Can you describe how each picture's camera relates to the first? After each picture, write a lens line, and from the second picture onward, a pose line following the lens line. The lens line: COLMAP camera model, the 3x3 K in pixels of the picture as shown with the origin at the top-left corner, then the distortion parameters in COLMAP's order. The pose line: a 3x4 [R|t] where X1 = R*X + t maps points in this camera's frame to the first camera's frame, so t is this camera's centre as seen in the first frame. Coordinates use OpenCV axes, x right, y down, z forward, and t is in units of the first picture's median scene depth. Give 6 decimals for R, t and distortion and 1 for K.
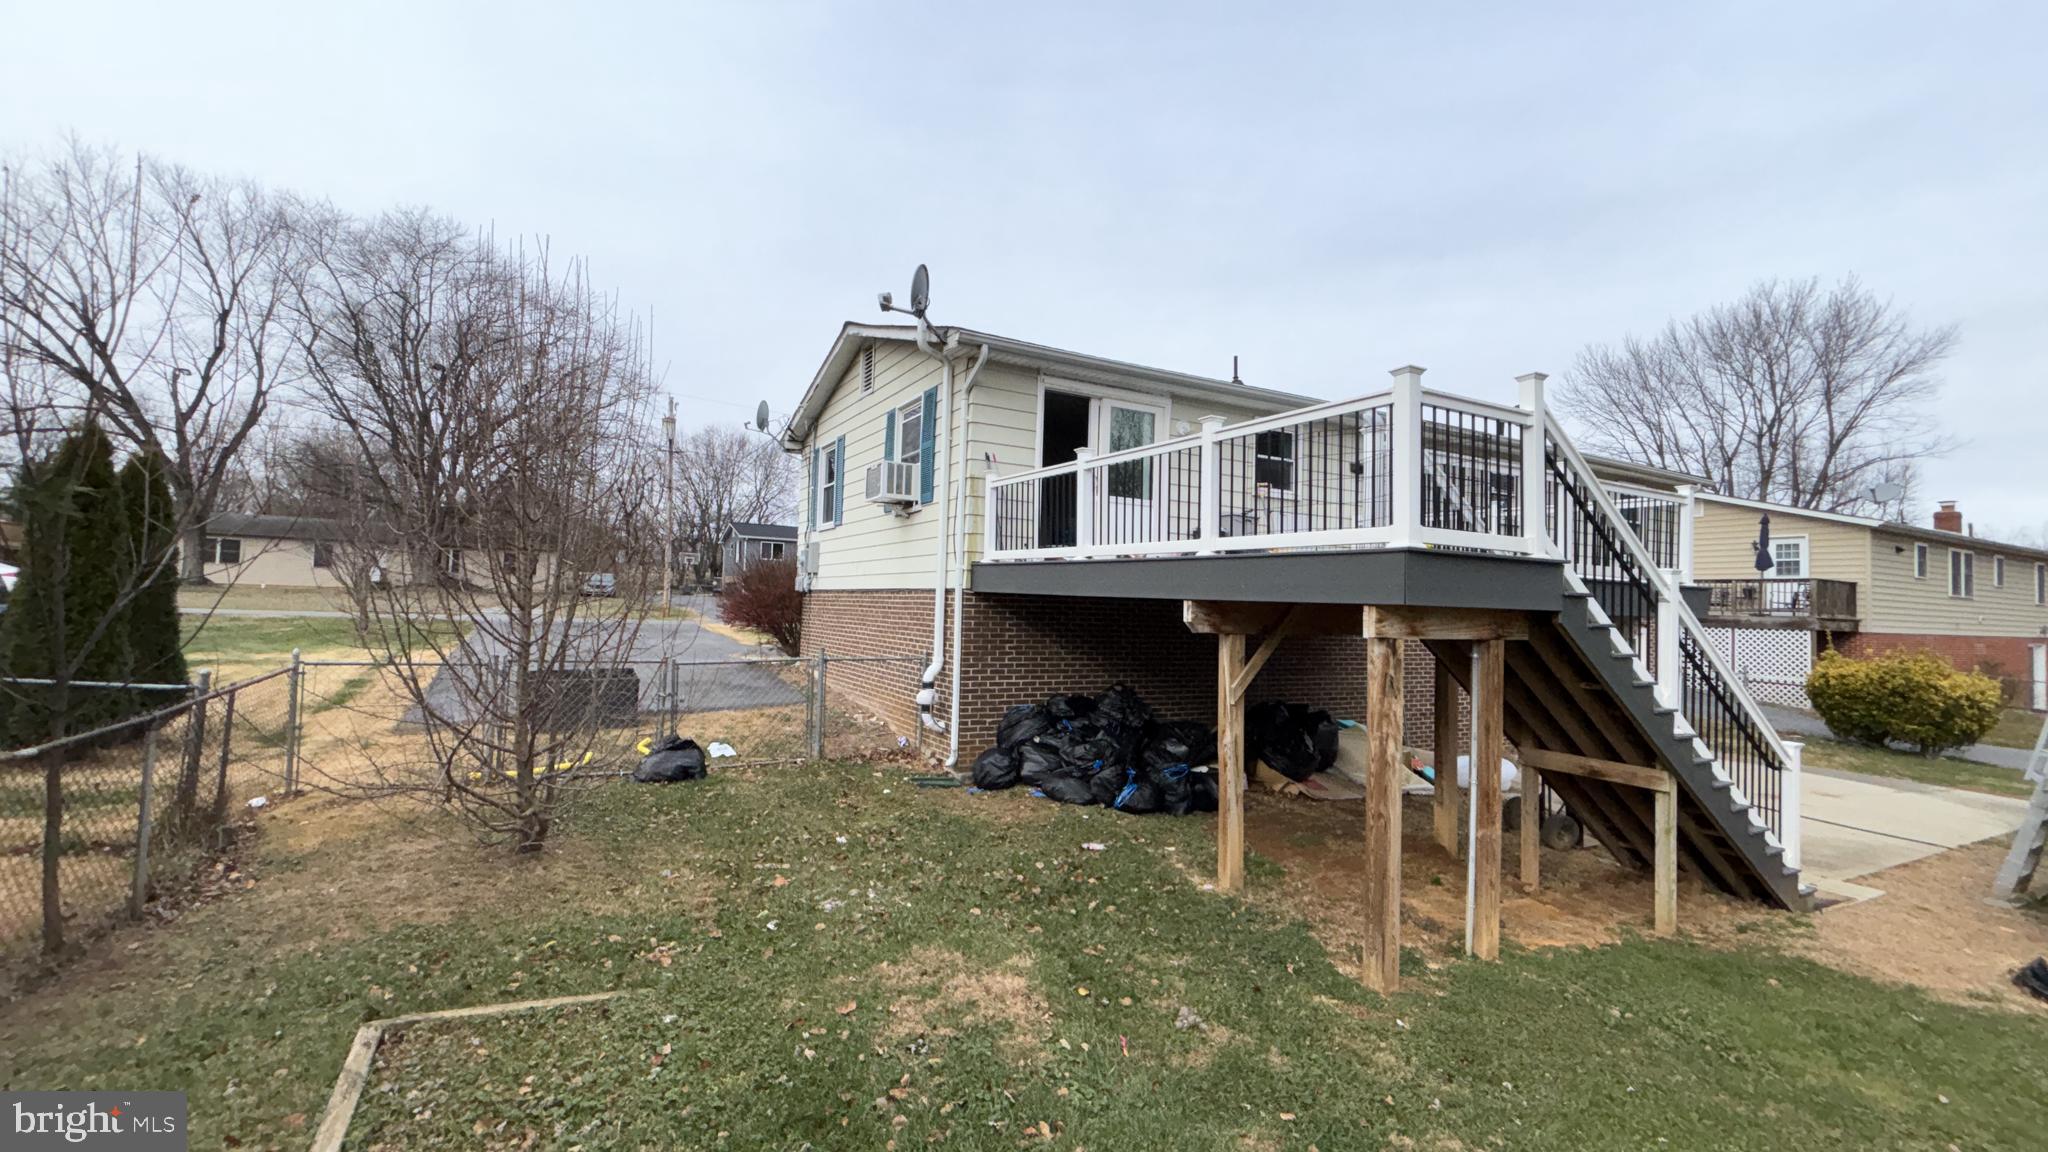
lens RADIAL K [[872.4, 0, 1024.6], [0, 872.4, 570.8], [0, 0, 1]] dist [0.008147, -0.000643]
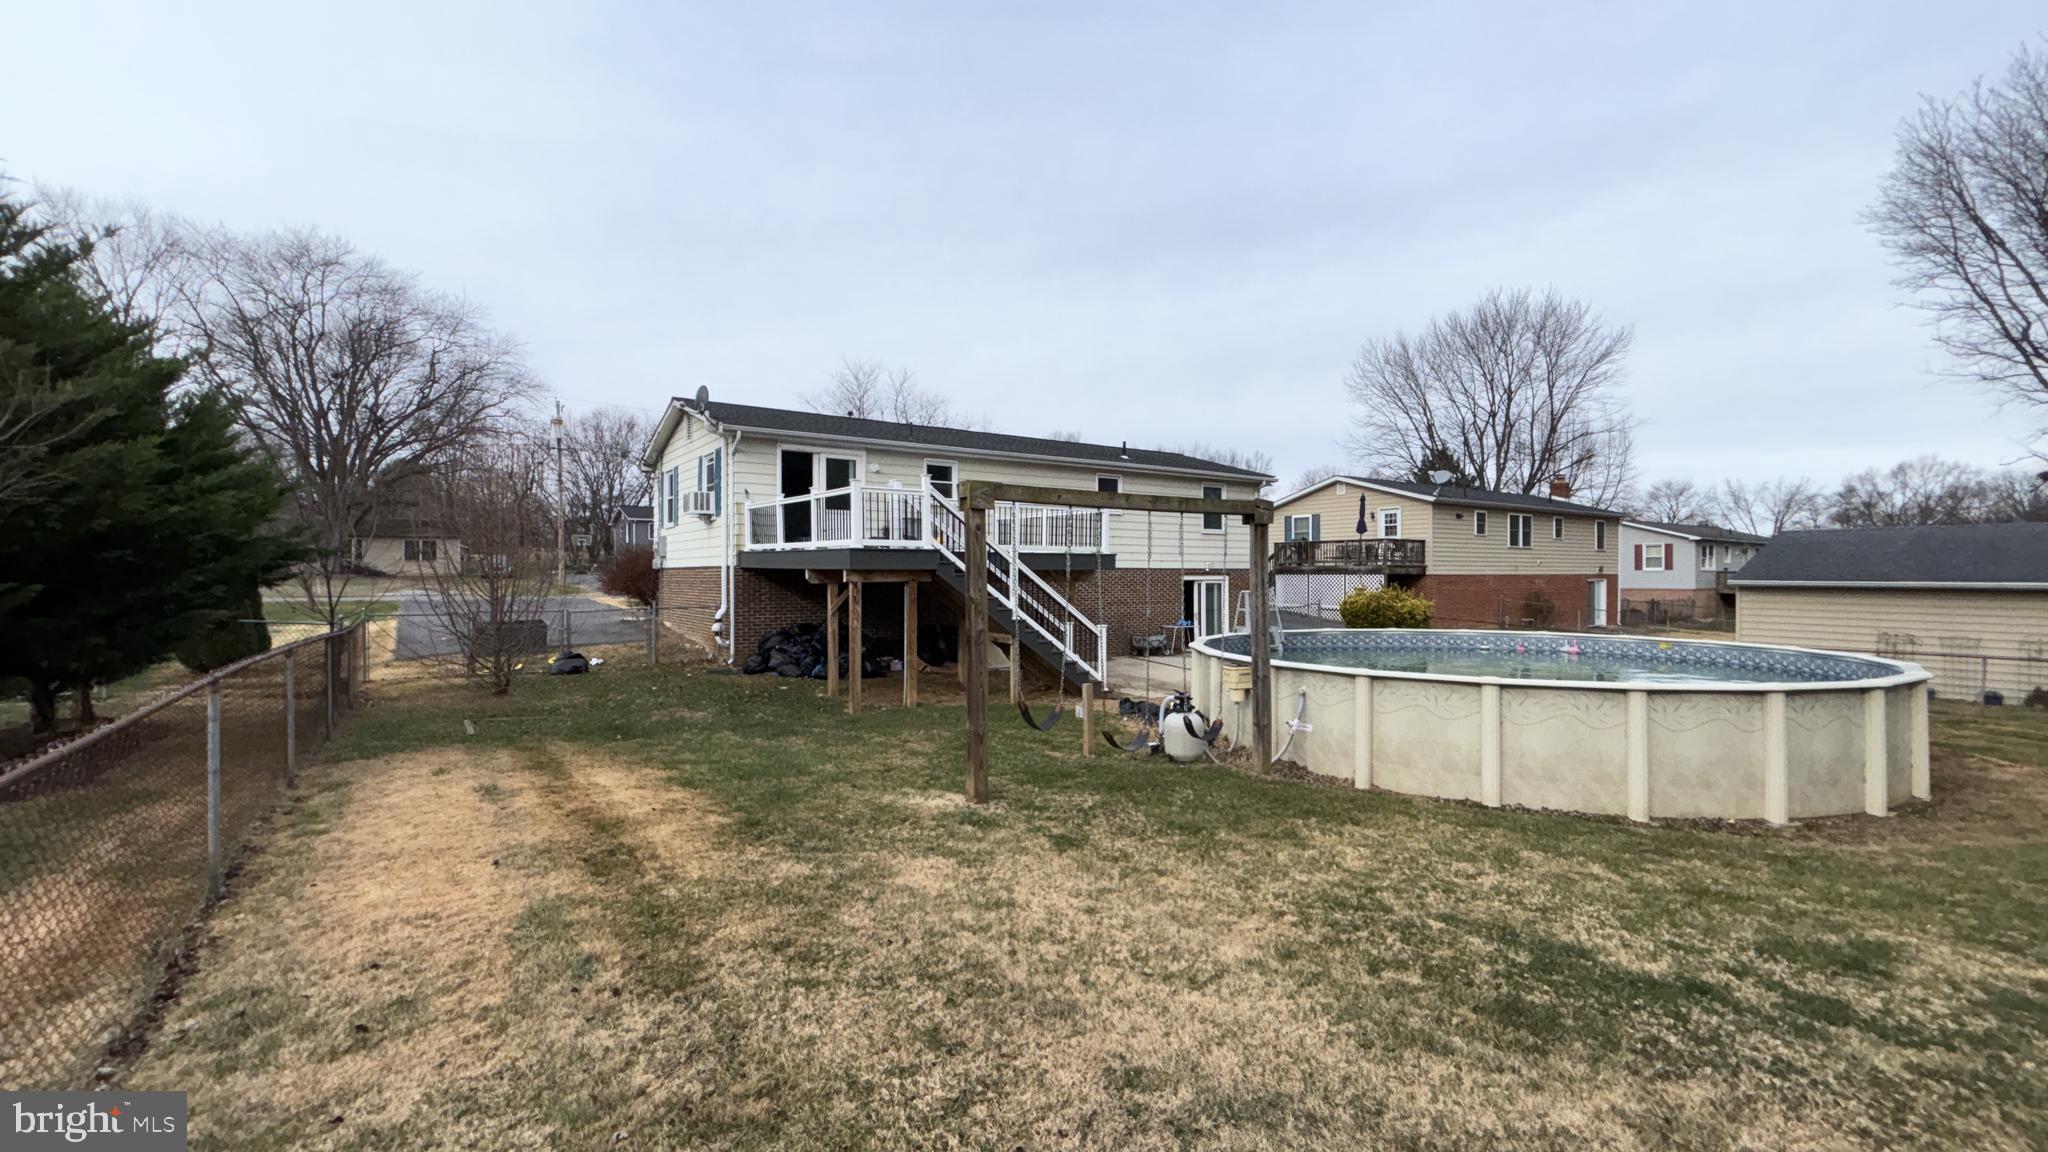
lens RADIAL K [[872.4, 0, 1020.6], [0, 872.4, 572.6], [0, 0, 1]] dist [0.008147, -0.000643]
pose [[0.995049, -0.030870, 0.094466, 0.261943], [0.027103, 0.998795, 0.040905, -0.017147], [-0.095615, -0.038142, 0.994687, -0.639180]]
